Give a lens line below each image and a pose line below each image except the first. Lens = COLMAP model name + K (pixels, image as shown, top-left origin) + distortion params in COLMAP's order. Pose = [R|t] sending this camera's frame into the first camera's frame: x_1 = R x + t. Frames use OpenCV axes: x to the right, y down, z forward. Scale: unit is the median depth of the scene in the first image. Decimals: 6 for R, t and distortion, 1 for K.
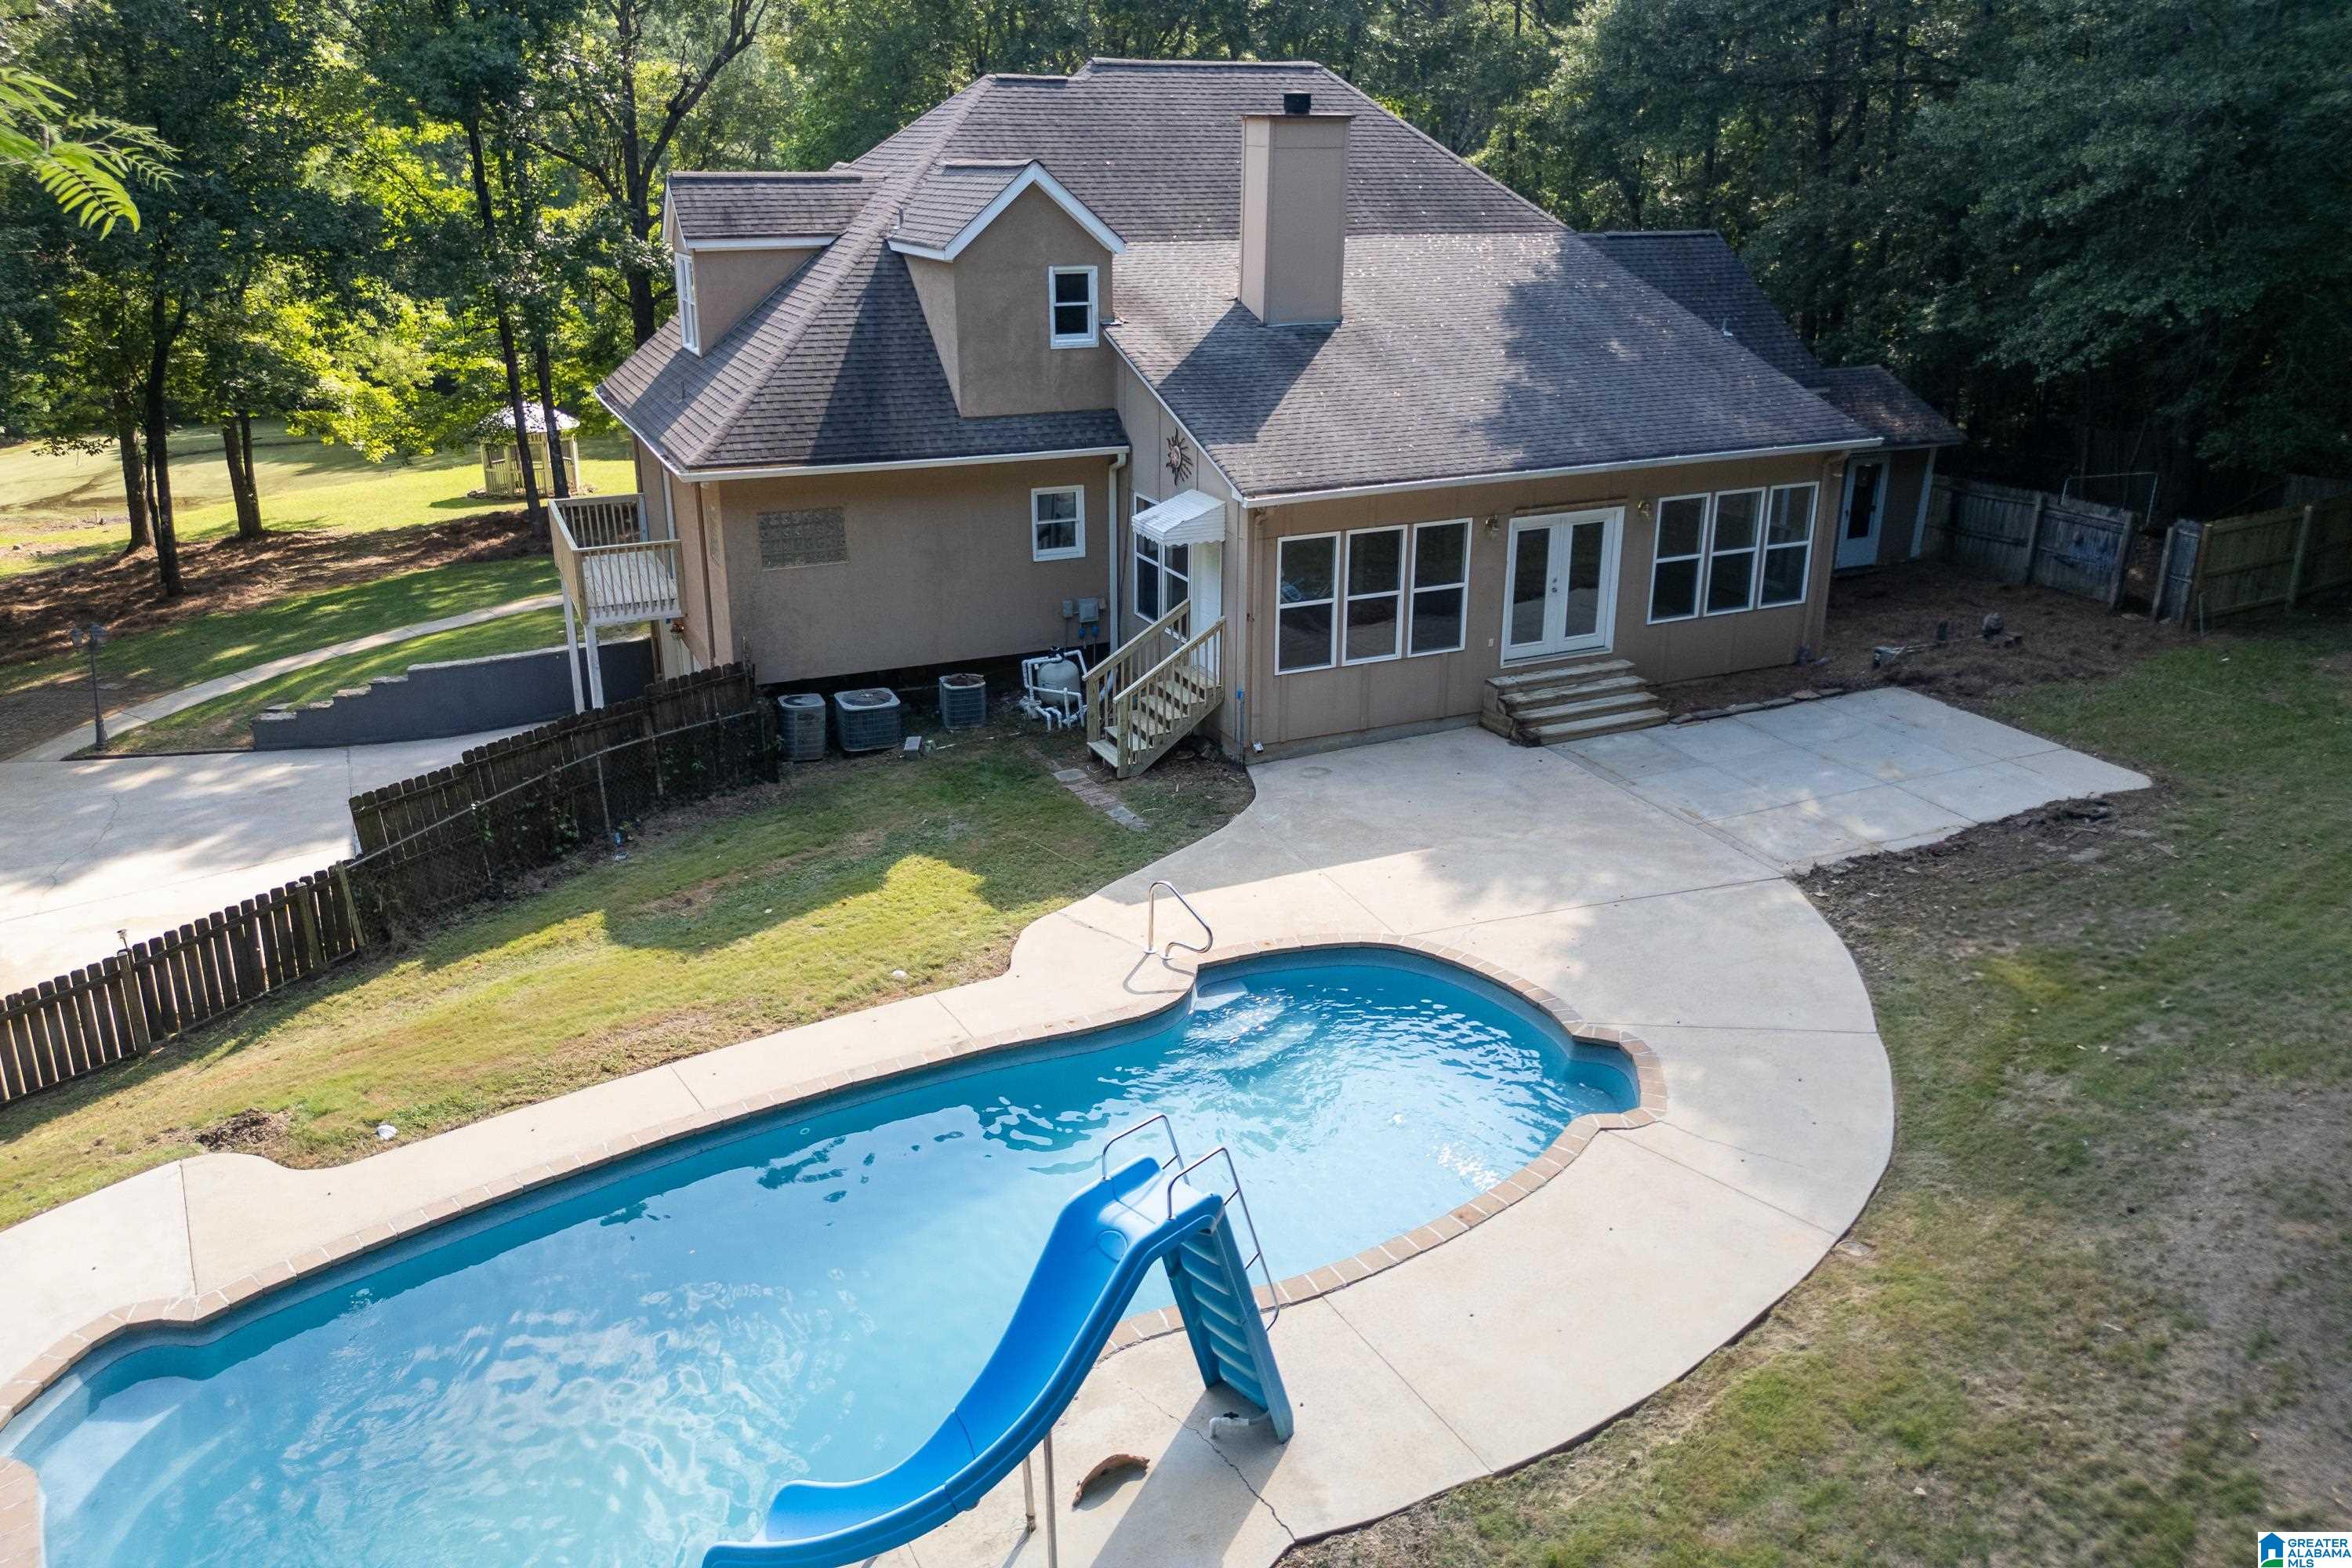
lens RADIAL K [[1657.8, 0, 1188.2], [0, 1657.8, 772.9], [0, 0, 1]] dist [0.018075, -0.000879]
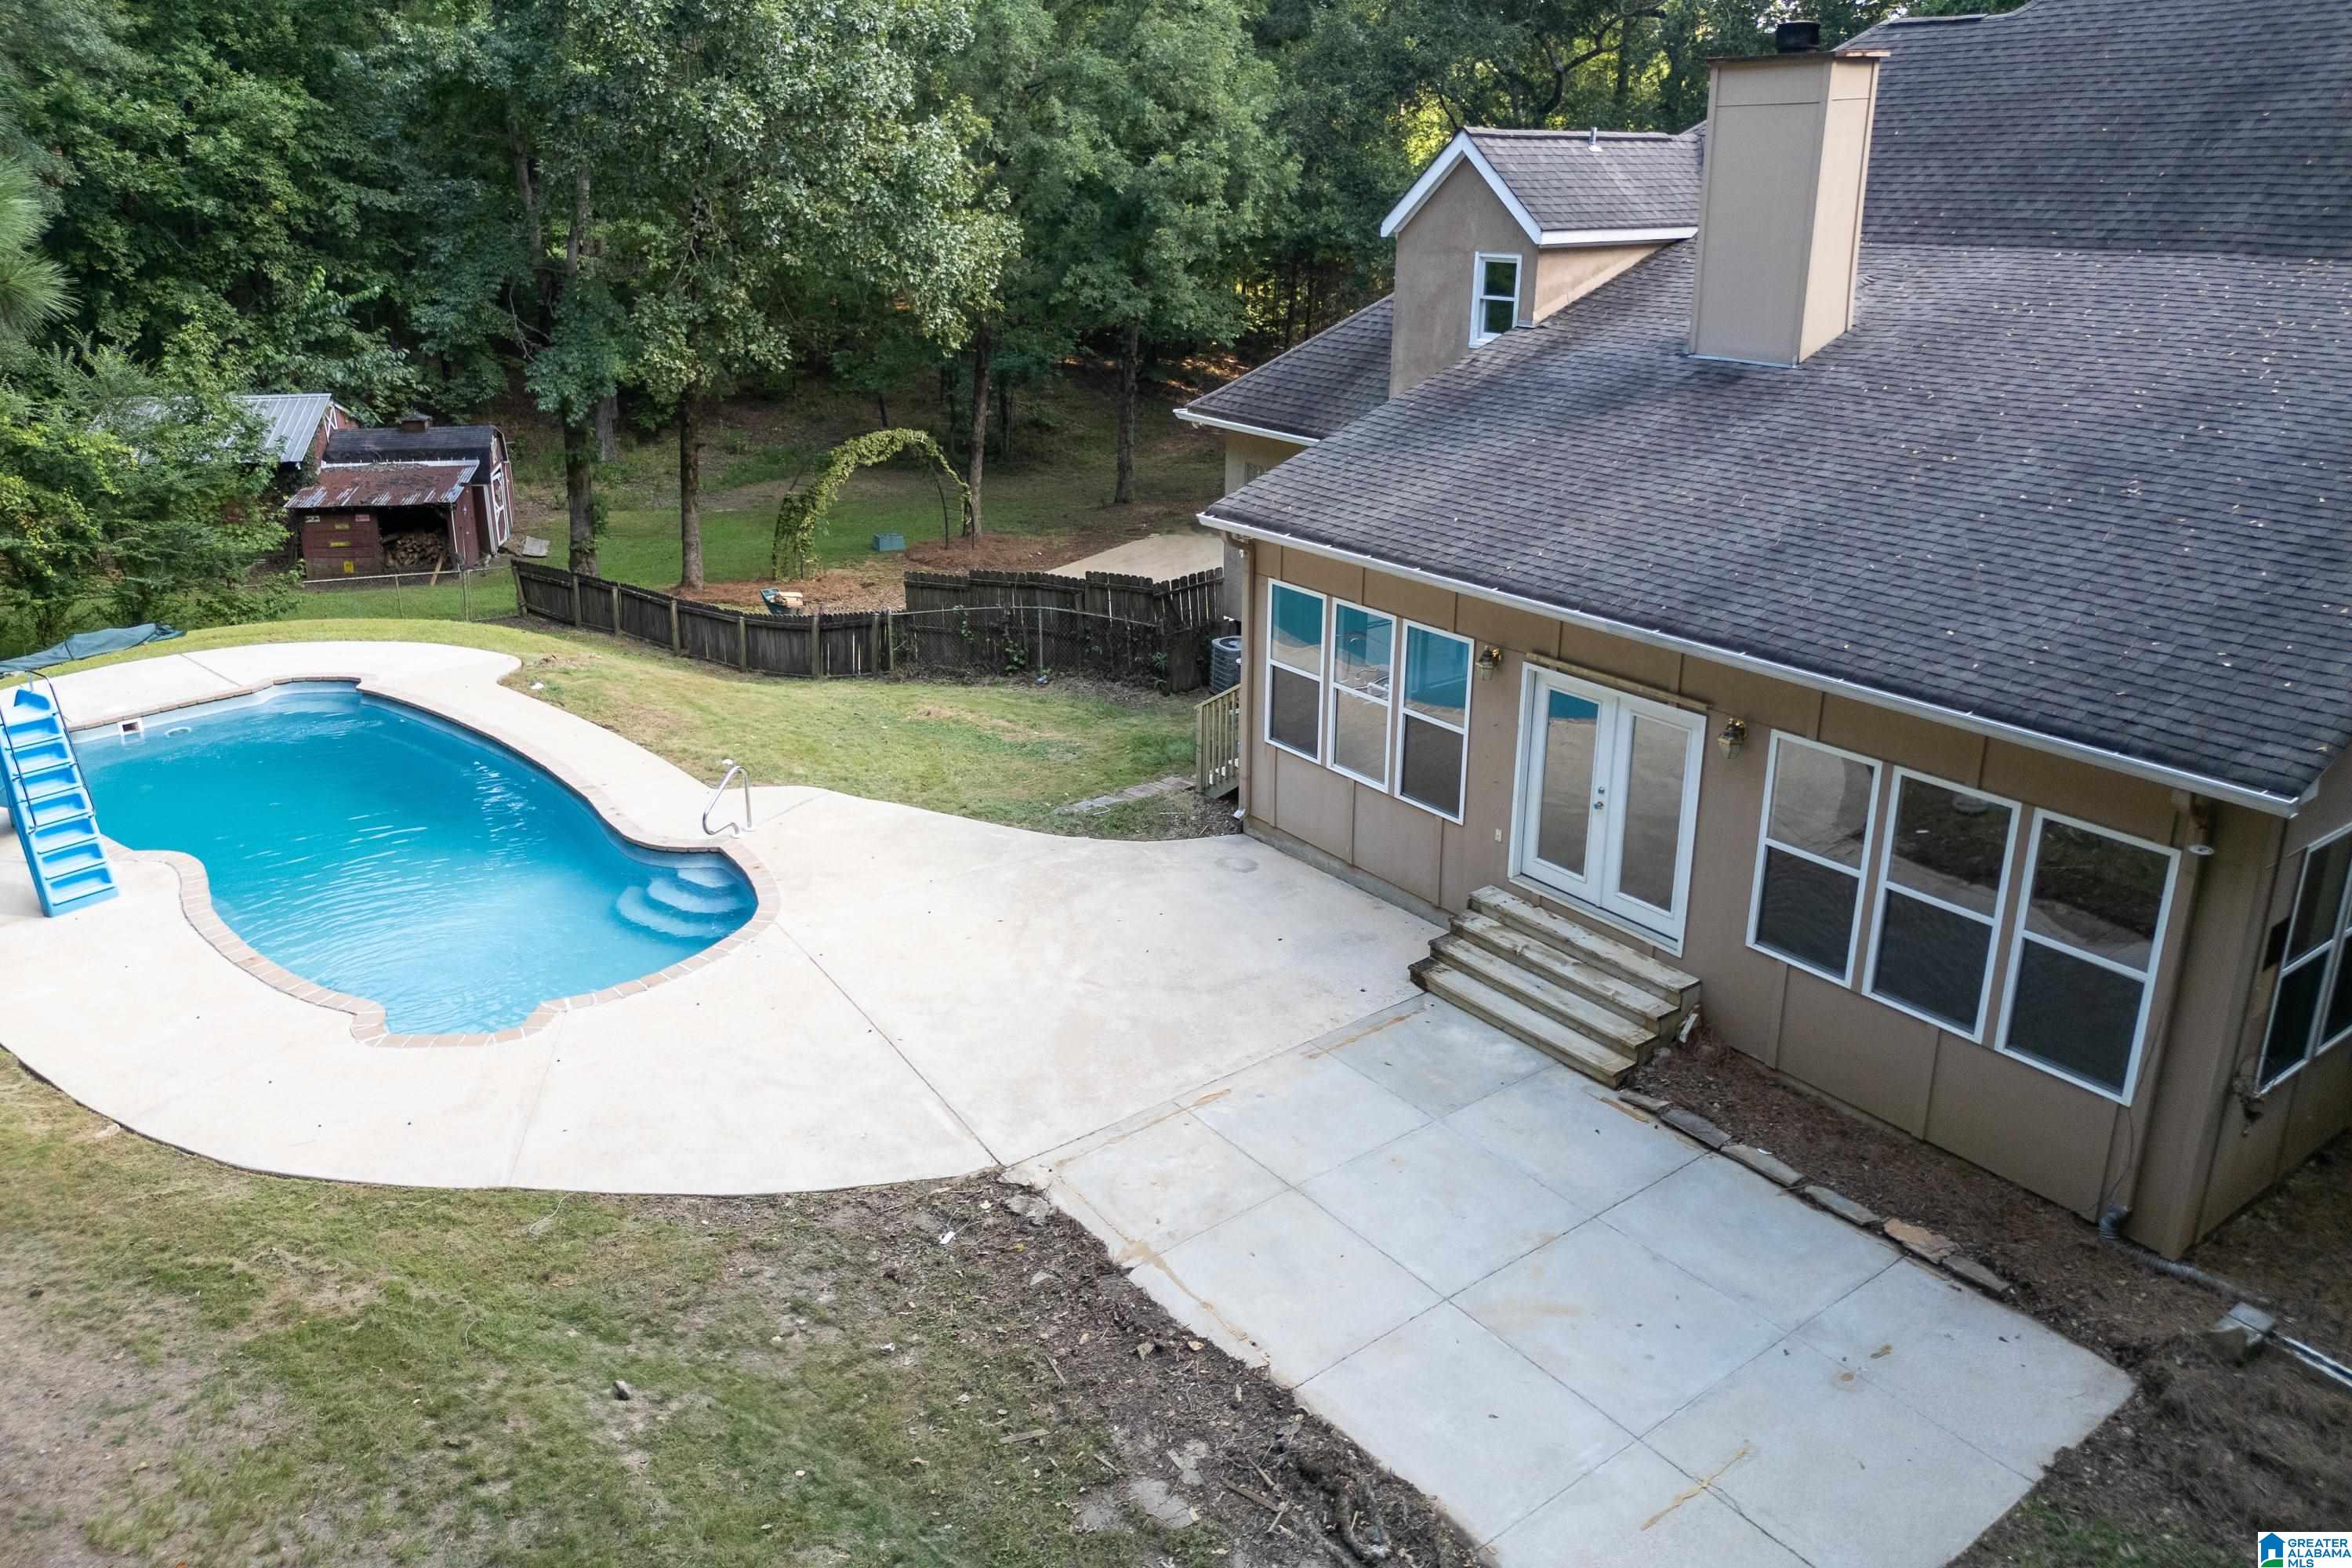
lens RADIAL K [[1657.8, 0, 1169.6], [0, 1657.8, 794.8], [0, 0, 1]] dist [0.018075, -0.000879]
pose [[0.200050, 0.353604, -0.913753, 0.840980], [-0.346551, 0.897856, 0.271581, -0.252618], [0.916451, 0.262332, 0.302158, 0.730623]]
